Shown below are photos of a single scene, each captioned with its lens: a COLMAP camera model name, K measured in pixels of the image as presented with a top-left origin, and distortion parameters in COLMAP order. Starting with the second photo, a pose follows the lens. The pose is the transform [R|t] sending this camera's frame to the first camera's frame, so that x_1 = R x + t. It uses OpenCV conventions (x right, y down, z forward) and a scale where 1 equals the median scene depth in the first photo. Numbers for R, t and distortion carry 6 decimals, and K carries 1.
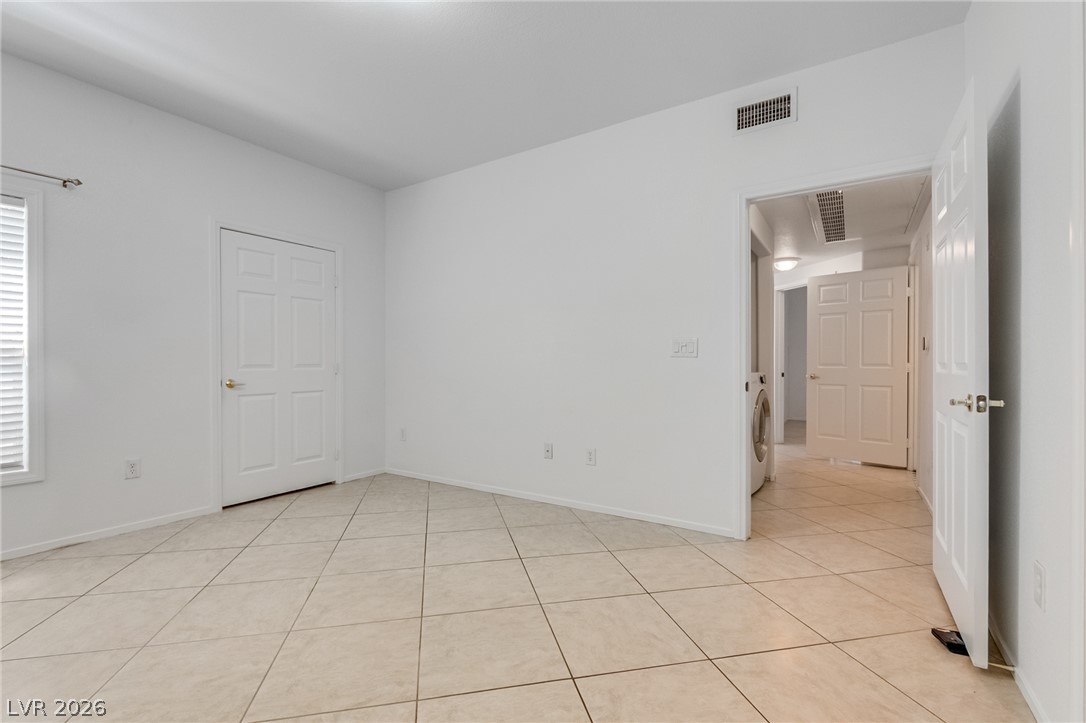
lens RADIAL K [[494.7, 0, 542.9], [0, 494.7, 367.5], [0, 0, 1]] dist [0.000004, -0.000214]
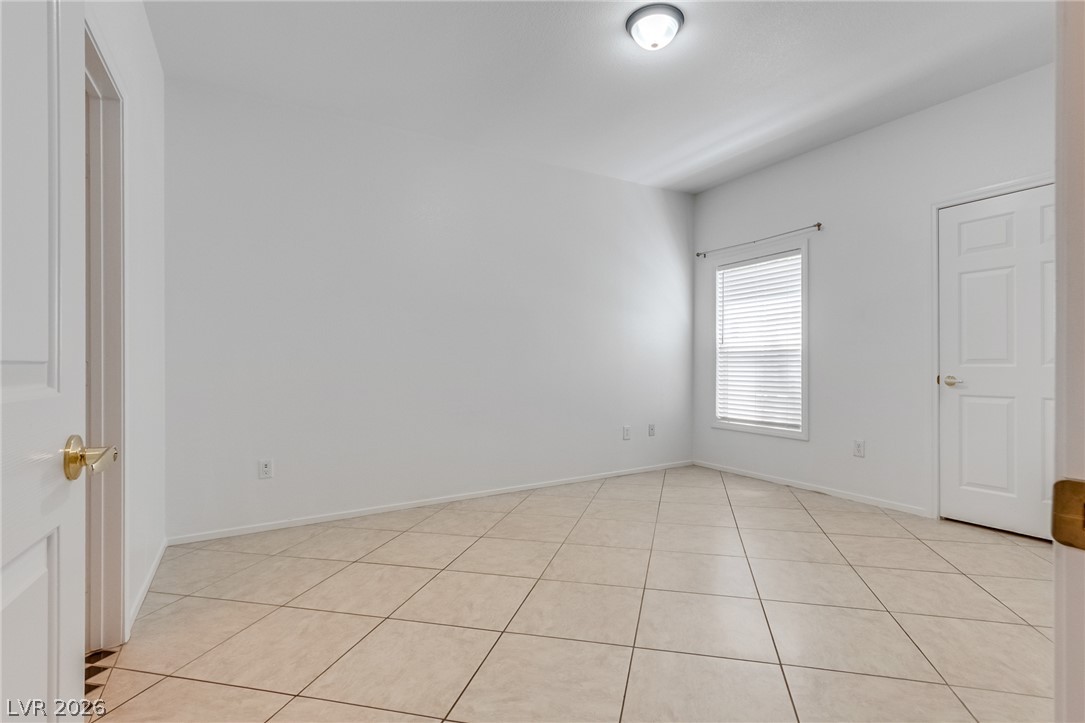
lens RADIAL K [[511.9, 0, 543.5], [0, 511.9, 360.0], [0, 0, 1]] dist [0.000641, 0.000042]
pose [[-0.462661, 0.001025, -0.886535, 0.675245], [0.000745, 0.999999, 0.000768, -0.007631], [0.886535, -0.000305, -0.462662, 1.022982]]
